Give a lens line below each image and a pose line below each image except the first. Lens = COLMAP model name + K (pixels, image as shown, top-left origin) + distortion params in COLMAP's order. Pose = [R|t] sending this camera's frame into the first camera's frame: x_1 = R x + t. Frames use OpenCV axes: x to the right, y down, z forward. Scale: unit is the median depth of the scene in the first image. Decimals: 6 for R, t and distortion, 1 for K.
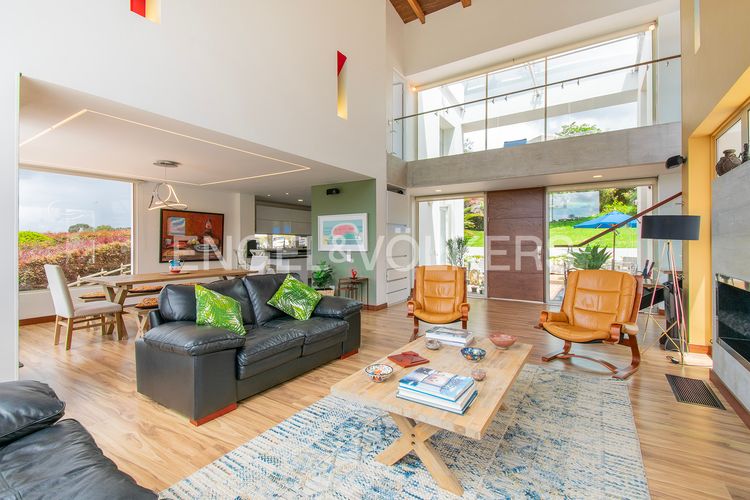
lens RADIAL K [[321.7, 0, 391.1], [0, 321.7, 242.5], [0, 0, 1]] dist [0.001591, -0.009085]
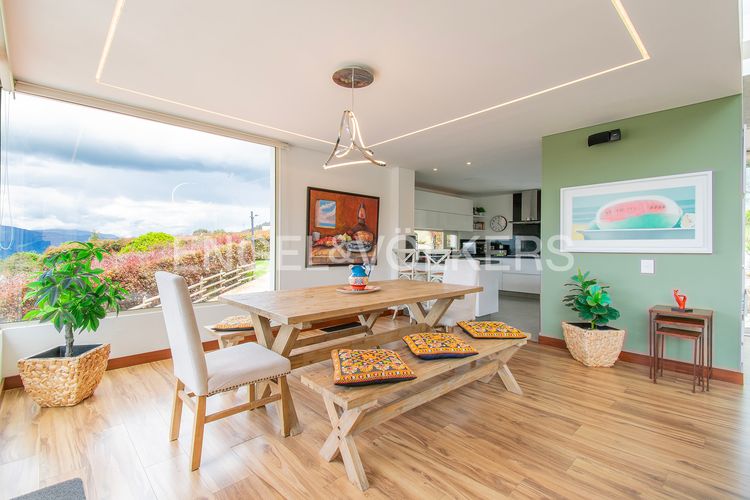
lens RADIAL K [[333.5, 0, 375.0], [0, 333.5, 250.0], [0, 0, 1]] dist [0.014619, -0.000540]
pose [[0.957615, 0.007419, -0.287956, -0.379661], [-0.004453, 0.999930, 0.010954, 0.018536], [0.288017, -0.009208, 0.957581, 0.370622]]
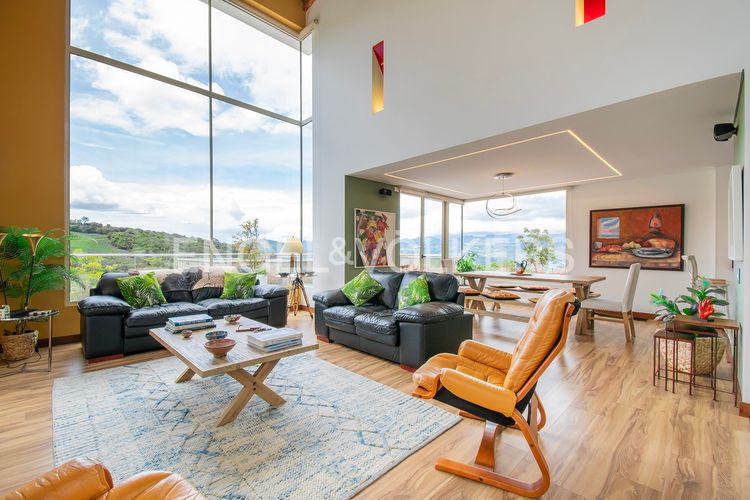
lens RADIAL K [[340.1, 0, 366.3], [0, 340.1, 253.4], [0, 0, 1]] dist [-0.002969, -0.000732]
pose [[-0.296112, 0.005017, -0.955140, 0.443751], [-0.003602, 0.999973, 0.006370, 0.017784], [0.955146, 0.005327, -0.296086, 0.663075]]
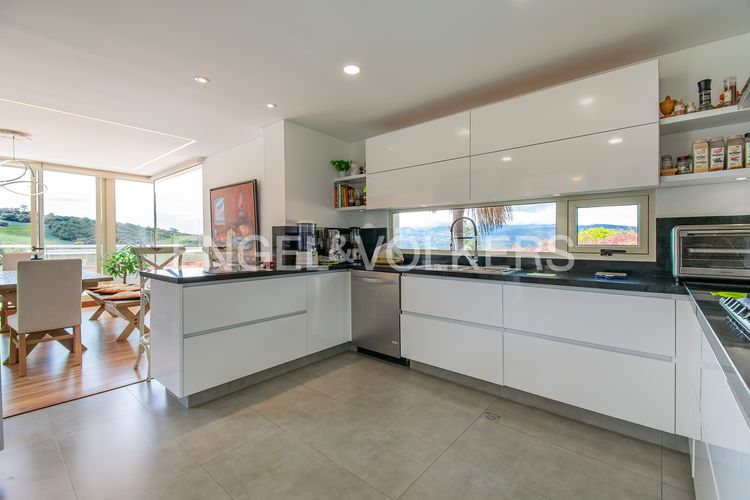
lens RADIAL K [[333.5, 0, 375.0], [0, 333.5, 250.0], [0, 0, 1]] dist [0.014619, -0.000540]
pose [[-0.185971, 0.022153, -0.982305, -0.013279], [-0.003018, 0.999728, 0.023117, 0.017158], [0.982551, 0.007264, -0.185853, 1.525058]]
